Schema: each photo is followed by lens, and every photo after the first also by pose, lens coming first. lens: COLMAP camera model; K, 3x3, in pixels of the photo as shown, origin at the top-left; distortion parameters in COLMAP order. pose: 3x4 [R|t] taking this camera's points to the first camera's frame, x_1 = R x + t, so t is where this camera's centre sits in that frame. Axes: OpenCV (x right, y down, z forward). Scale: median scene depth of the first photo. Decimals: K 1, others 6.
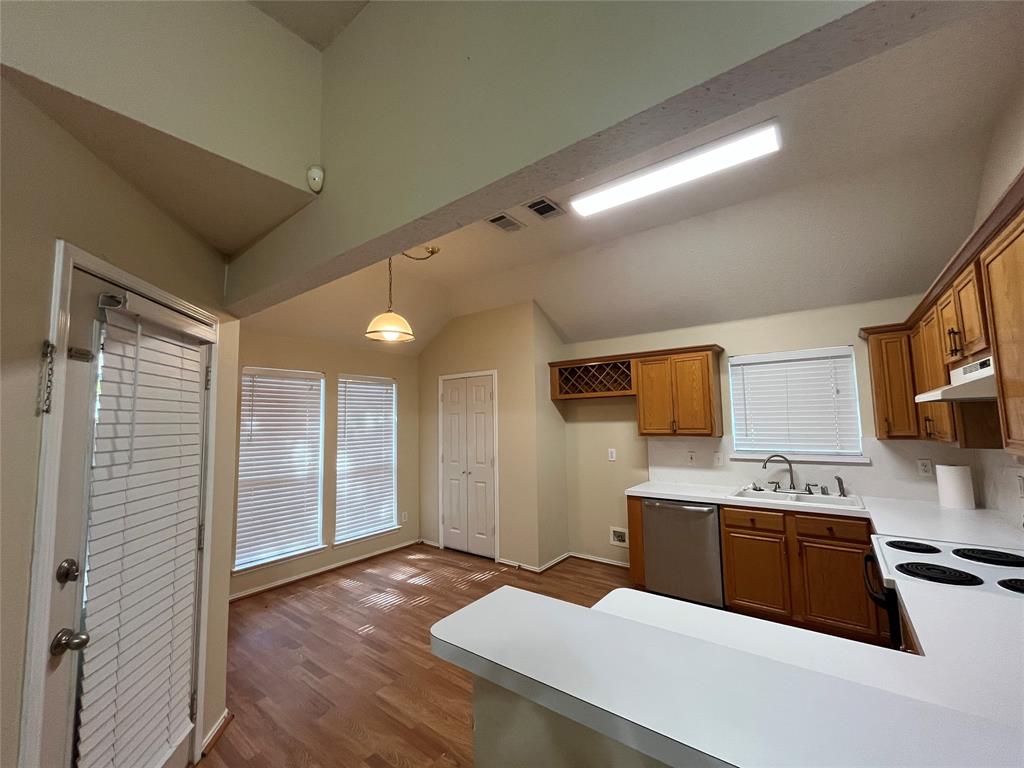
lens RADIAL K [[414.8, 0, 508.3], [0, 414.8, 385.2], [0, 0, 1]] dist [-0.004057, -0.000597]
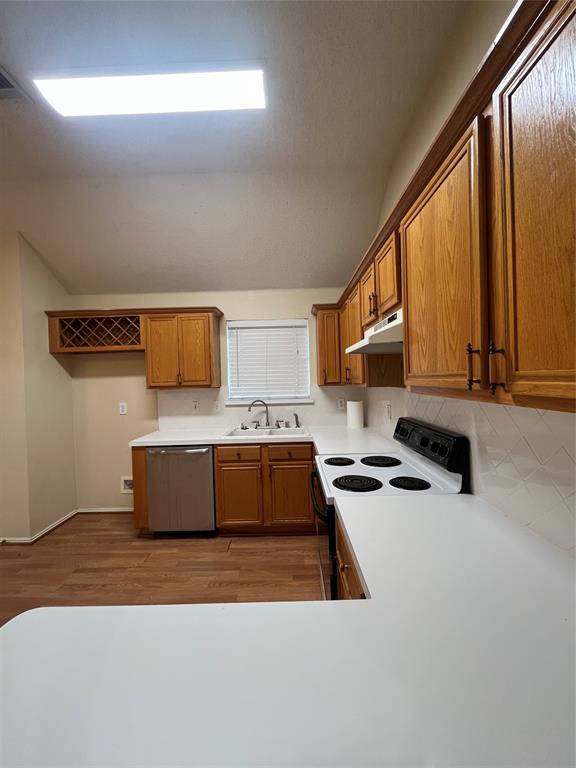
lens RADIAL K [[311.1, 0, 289.0], [0, 311.1, 383.8], [0, 0, 1]] dist [-0.004057, -0.000597]
pose [[0.793226, -0.014794, 0.608748, 0.144752], [-0.039353, 0.996370, 0.075492, 0.042840], [-0.607654, -0.083838, 0.789764, 0.194444]]
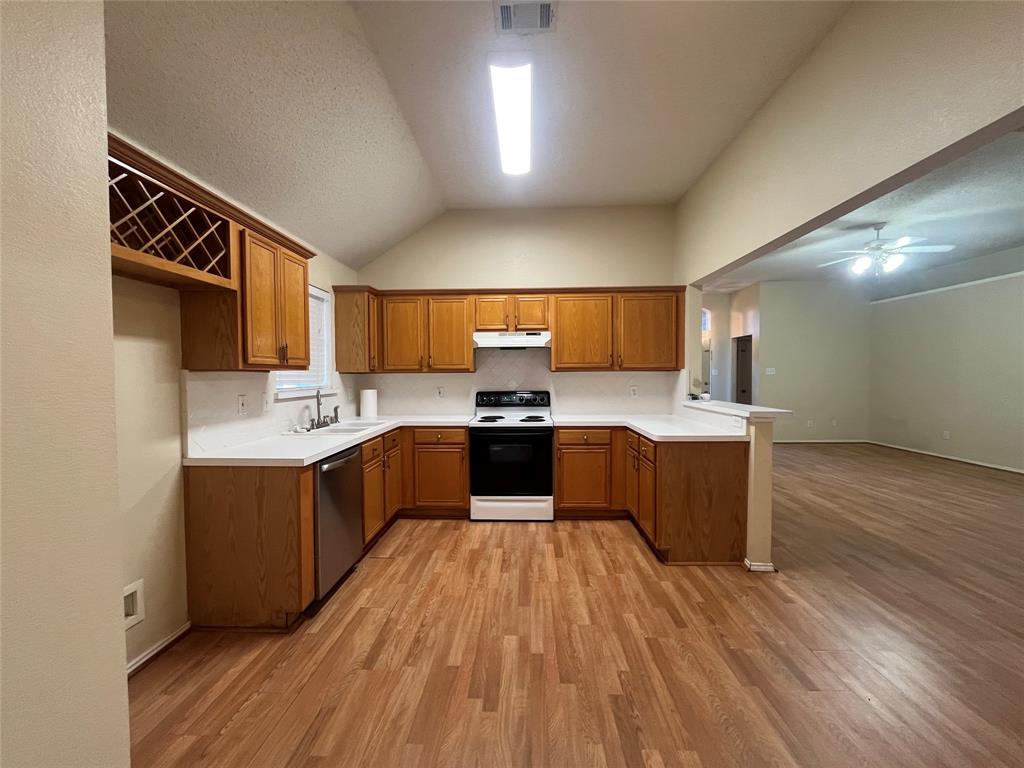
lens RADIAL K [[414.8, 0, 510.8], [0, 414.8, 387.5], [0, 0, 1]] dist [-0.004057, -0.000597]
pose [[-0.590824, 0.000710, 0.806800, -0.393558], [-0.048594, 0.998153, -0.036464, 0.179817], [-0.805335, -0.060750, -0.589699, 1.235704]]
